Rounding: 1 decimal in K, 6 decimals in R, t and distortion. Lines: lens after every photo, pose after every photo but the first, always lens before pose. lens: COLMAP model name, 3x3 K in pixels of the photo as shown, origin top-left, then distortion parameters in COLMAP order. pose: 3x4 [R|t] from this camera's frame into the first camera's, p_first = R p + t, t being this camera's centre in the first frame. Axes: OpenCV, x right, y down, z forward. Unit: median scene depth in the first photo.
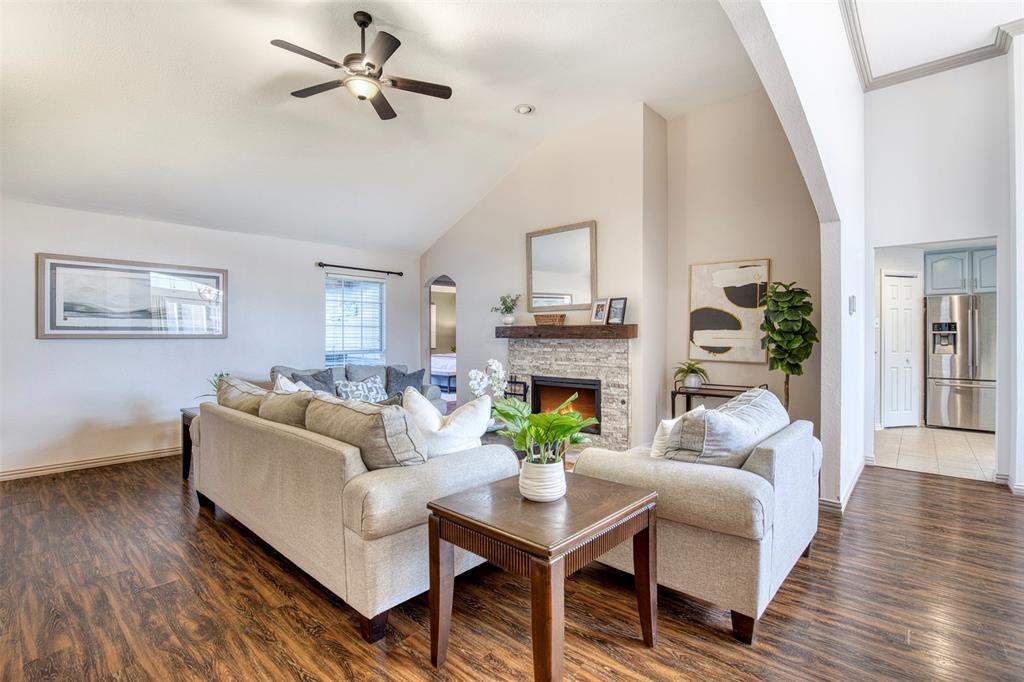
lens RADIAL K [[465.9, 0, 515.1], [0, 465.9, 338.3], [0, 0, 1]] dist [-0.040615, 0.009581]
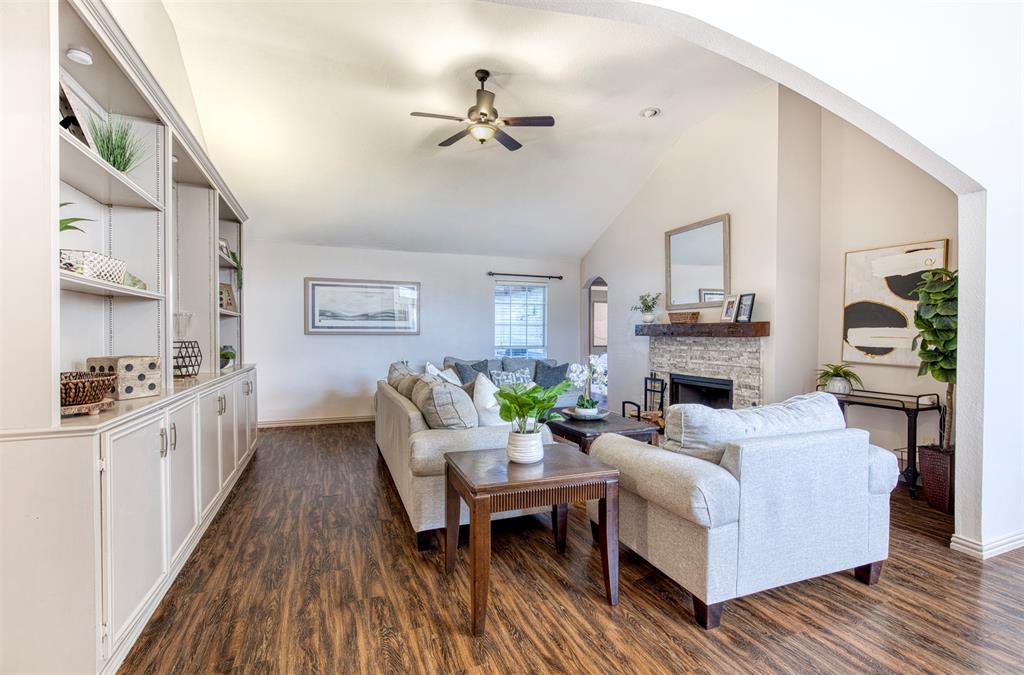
lens RADIAL K [[462.1, 0, 517.0], [0, 462.1, 341.2], [0, 0, 1]] dist [-0.017806, 0.000242]
pose [[0.893179, 0.010402, -0.449582, 0.221538], [-0.005594, 0.999912, 0.012021, 0.000607], [0.449667, -0.008222, 0.893158, -0.047980]]
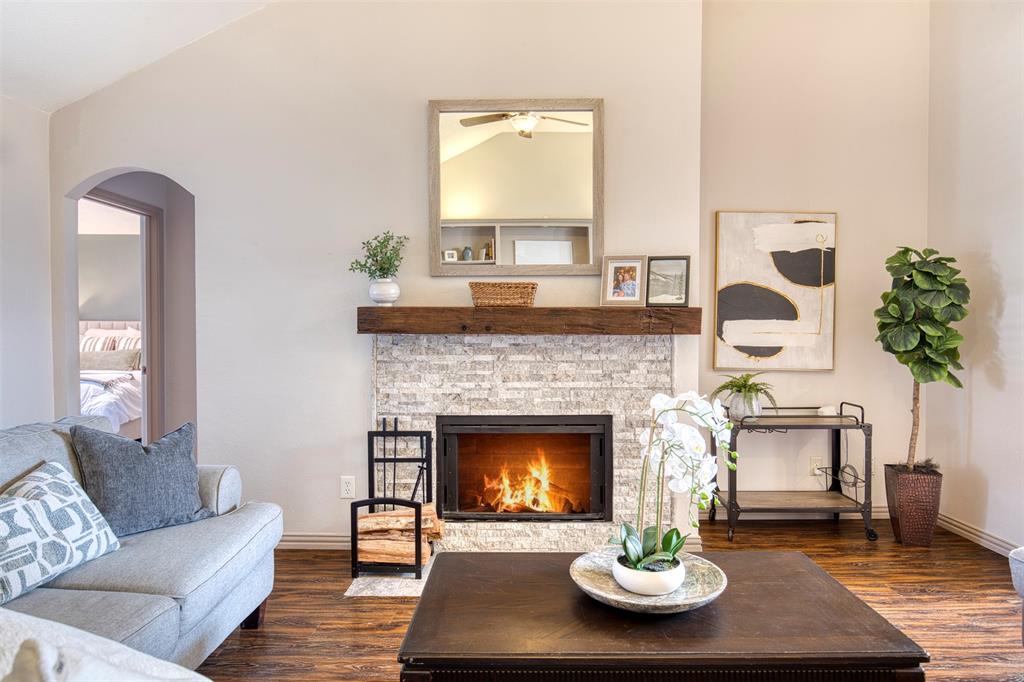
lens RADIAL K [[637.7, 0, 512.0], [0, 637.7, 341.0], [0, 0, 1]] dist [0.000130, 0.000776]
pose [[0.758871, -0.010053, 0.651164, -0.373444], [0.002481, 0.999918, 0.012545, -0.000911], [-0.651237, -0.007905, 0.758833, 0.559753]]
